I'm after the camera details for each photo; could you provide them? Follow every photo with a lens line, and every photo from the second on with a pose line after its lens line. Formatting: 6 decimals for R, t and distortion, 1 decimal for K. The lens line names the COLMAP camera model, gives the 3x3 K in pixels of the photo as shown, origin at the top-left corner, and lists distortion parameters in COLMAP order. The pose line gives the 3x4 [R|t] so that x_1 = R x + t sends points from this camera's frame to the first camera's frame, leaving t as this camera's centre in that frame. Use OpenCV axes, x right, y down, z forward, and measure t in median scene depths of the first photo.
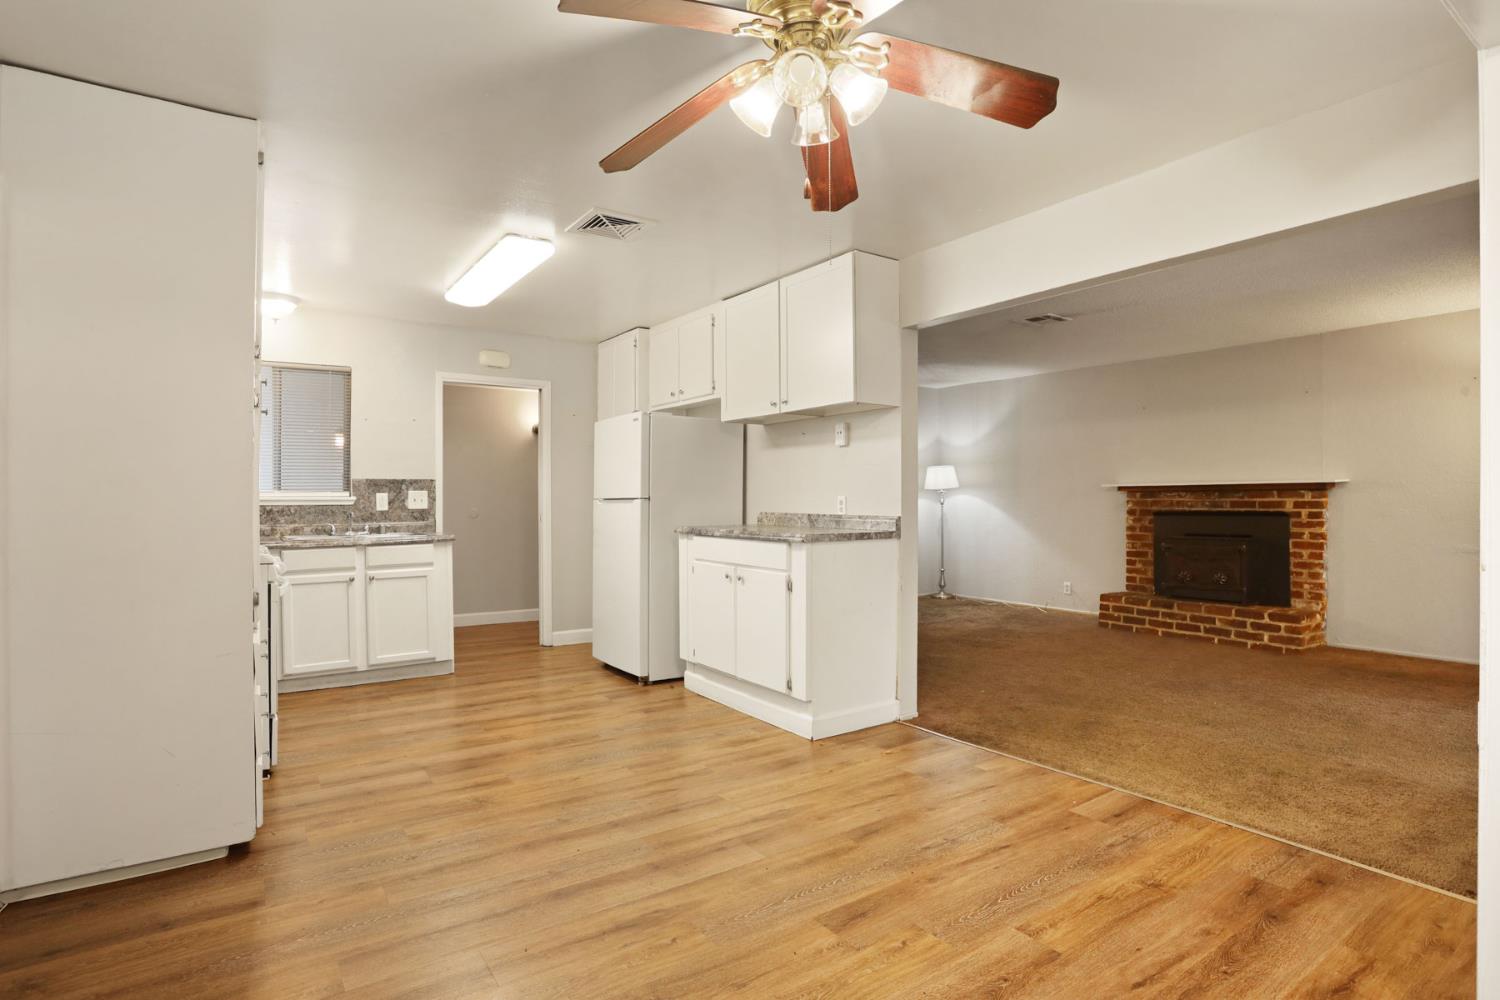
lens RADIAL K [[759.0, 0, 746.4], [0, 759.0, 502.4], [0, 0, 1]] dist [-0.075716, 0.039009]
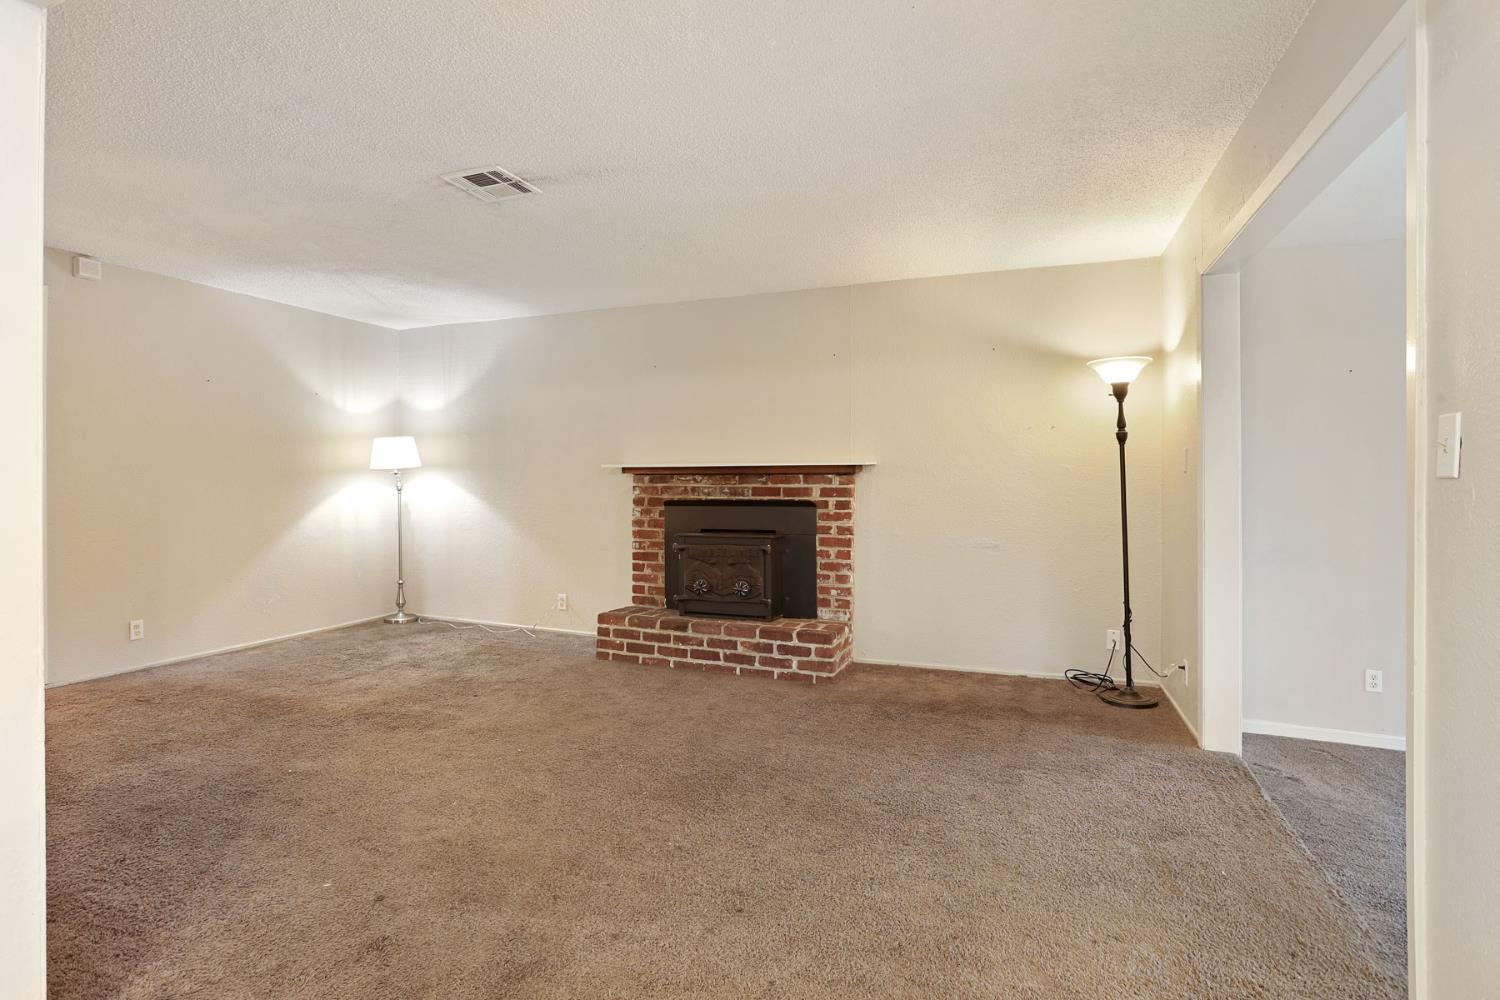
lens RADIAL K [[735.7, 0, 741.9], [0, 735.7, 494.7], [0, 0, 1]] dist [-0.076993, 0.033914]
pose [[0.831592, -0.002893, 0.555379, 0.225254], [-0.003247, 0.999944, 0.010070, -0.002102], [-0.555377, -0.010177, 0.831537, 0.381023]]
